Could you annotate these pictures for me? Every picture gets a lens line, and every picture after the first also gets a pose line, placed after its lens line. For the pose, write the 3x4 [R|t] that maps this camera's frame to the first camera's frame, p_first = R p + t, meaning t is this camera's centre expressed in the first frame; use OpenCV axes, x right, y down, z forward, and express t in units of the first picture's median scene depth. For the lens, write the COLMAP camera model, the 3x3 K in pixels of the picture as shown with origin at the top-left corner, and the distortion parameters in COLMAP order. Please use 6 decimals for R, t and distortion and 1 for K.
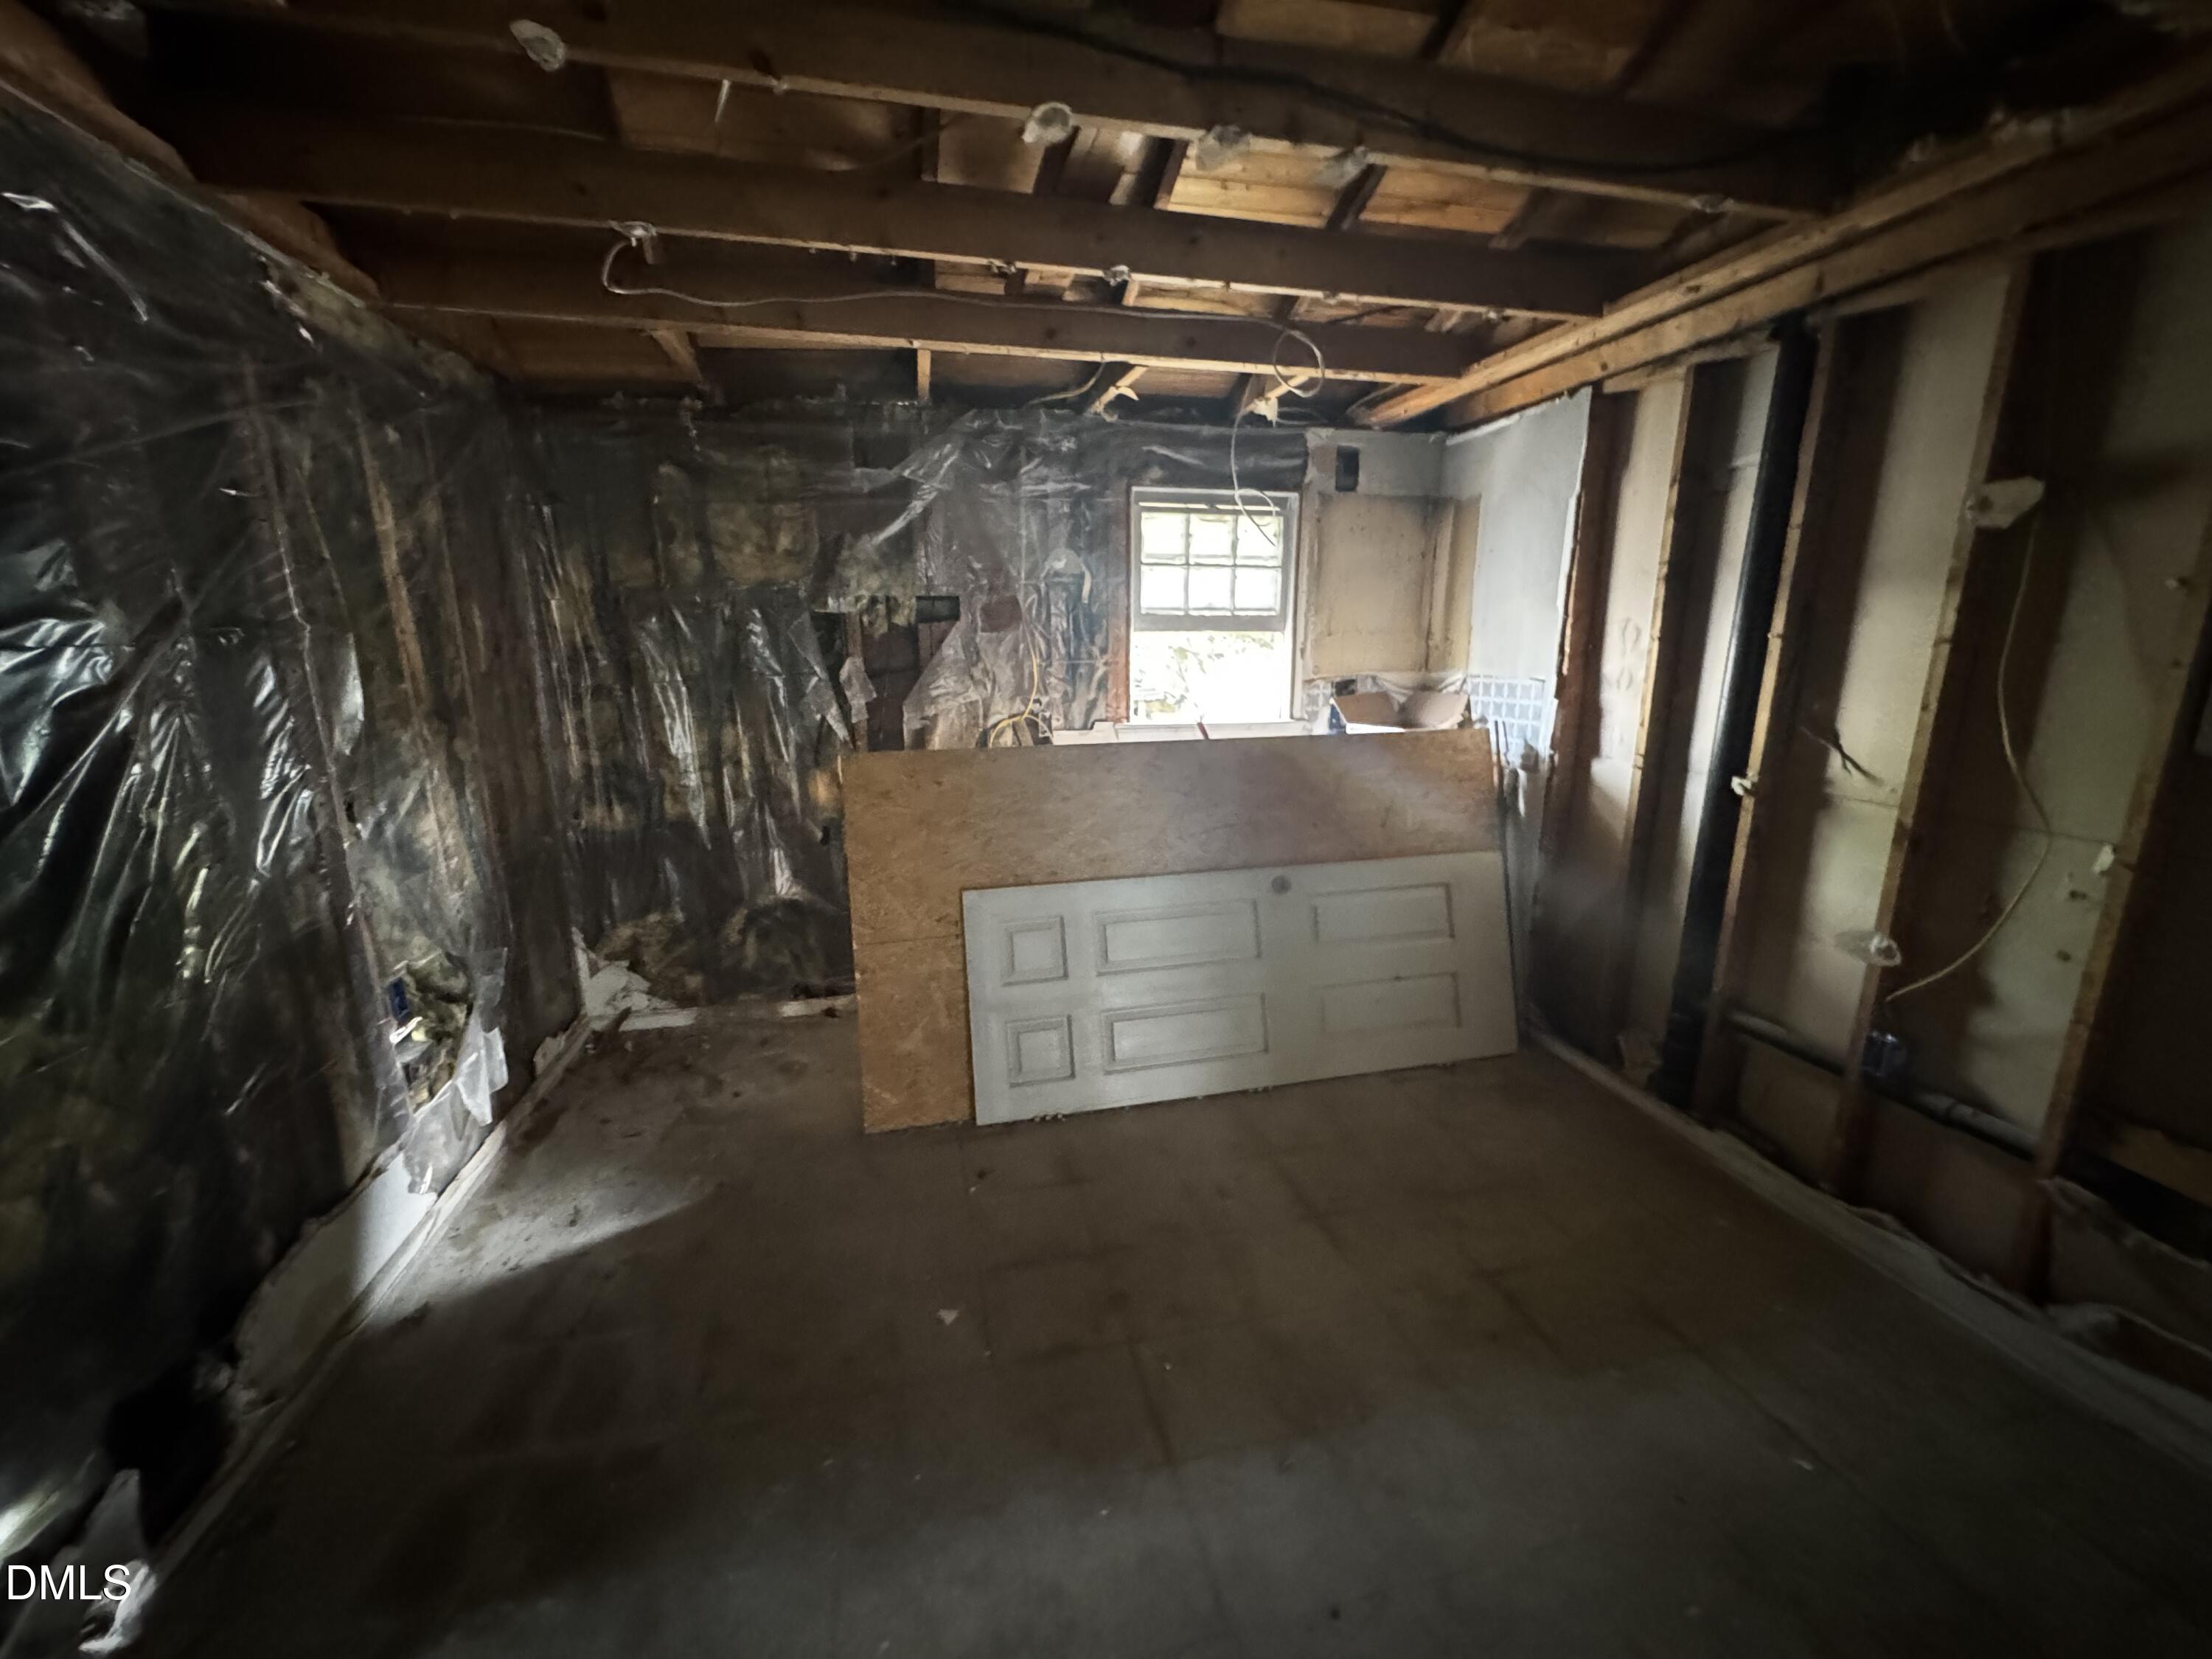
lens RADIAL K [[881.3, 0, 1106.7], [0, 881.3, 833.5], [0, 0, 1]] dist [-0.003020, 0.000472]
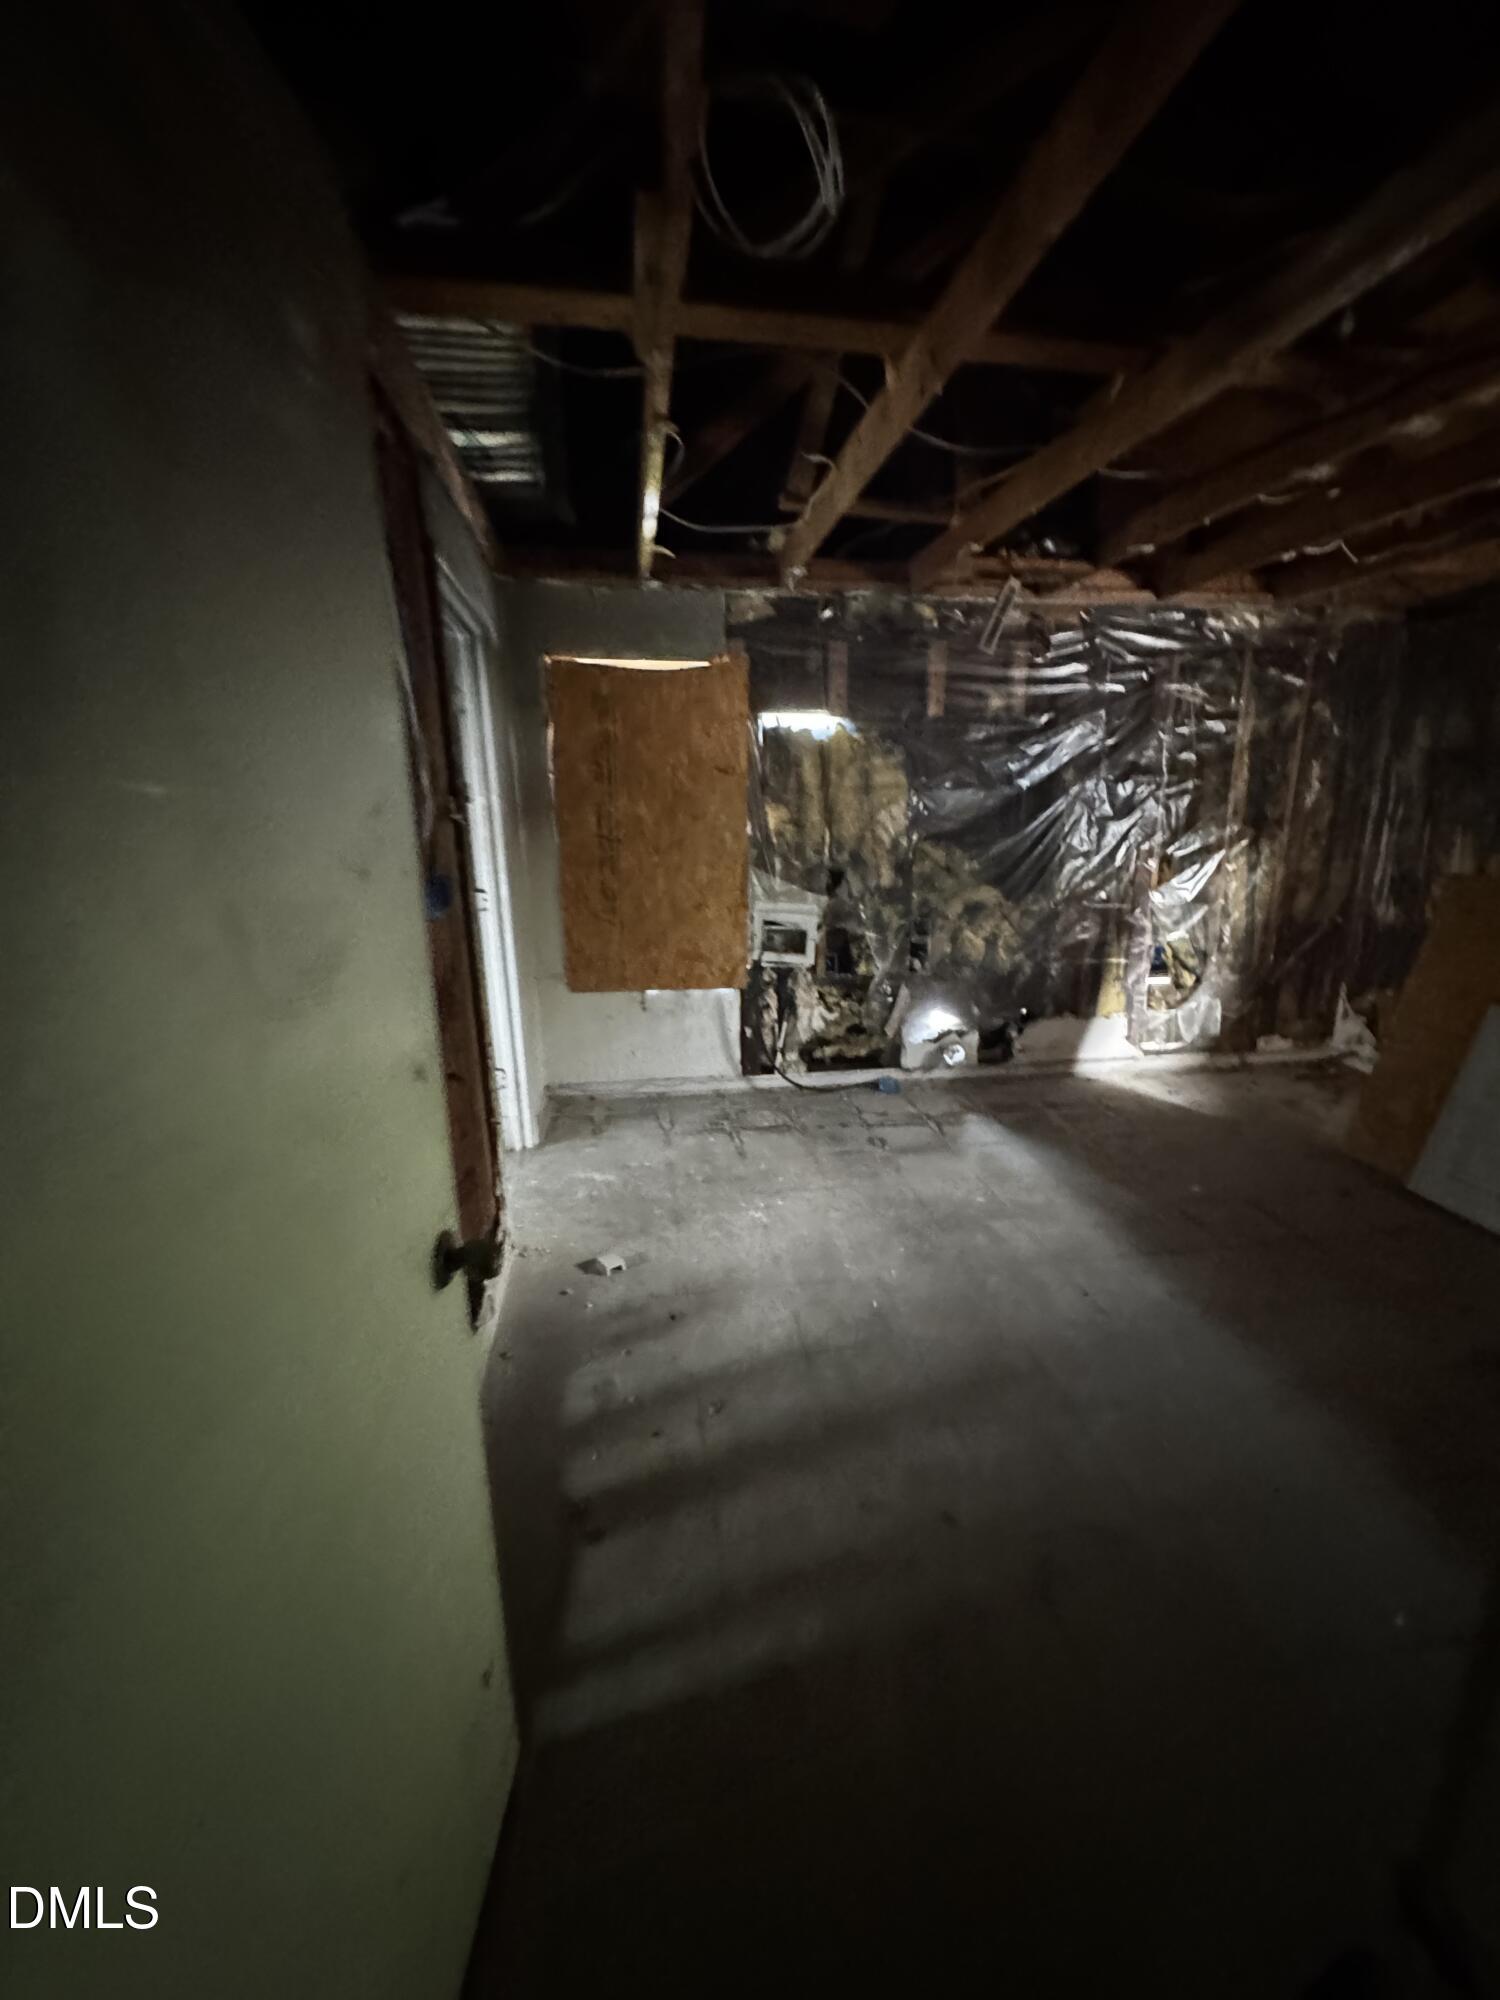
lens RADIAL K [[796.9, 0, 751.6], [0, 796.9, 997.9], [0, 0, 1]] dist [-0.003020, 0.000472]
pose [[-0.068830, 0.252899, -0.965041, 0.807893], [-0.218686, 0.939984, 0.261930, -0.002347], [0.973365, 0.229070, -0.009393, 0.065662]]
